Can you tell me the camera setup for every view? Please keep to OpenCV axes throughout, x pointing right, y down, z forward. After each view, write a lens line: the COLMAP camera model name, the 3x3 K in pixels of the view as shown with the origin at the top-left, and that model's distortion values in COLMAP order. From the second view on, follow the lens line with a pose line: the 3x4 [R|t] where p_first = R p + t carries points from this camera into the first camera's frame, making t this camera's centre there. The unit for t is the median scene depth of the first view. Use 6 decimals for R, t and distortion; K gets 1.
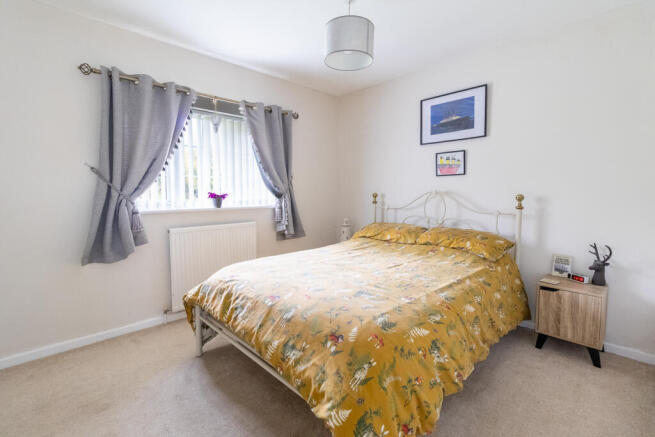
lens RADIAL K [[306.6, 0, 327.8], [0, 306.6, 210.8], [0, 0, 1]] dist [-0.000620, -0.000443]
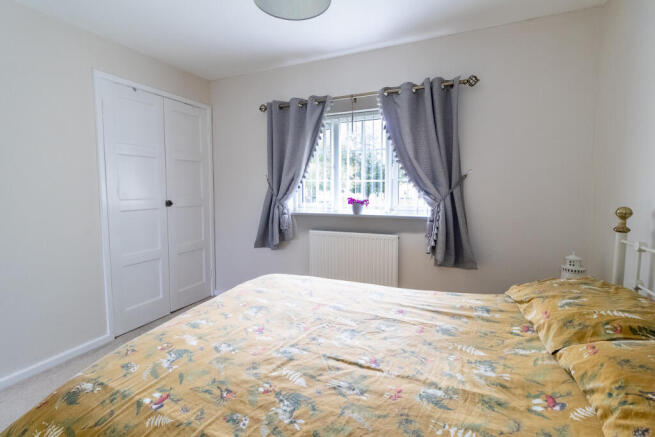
lens RADIAL K [[306.6, 0, 327.8], [0, 306.6, 210.8], [0, 0, 1]] dist [-0.000620, -0.000443]
pose [[0.360142, 0.068326, -0.930392, 0.515439], [-0.057537, 0.997042, 0.050949, -0.067476], [0.931122, 0.035183, 0.363008, 0.624556]]
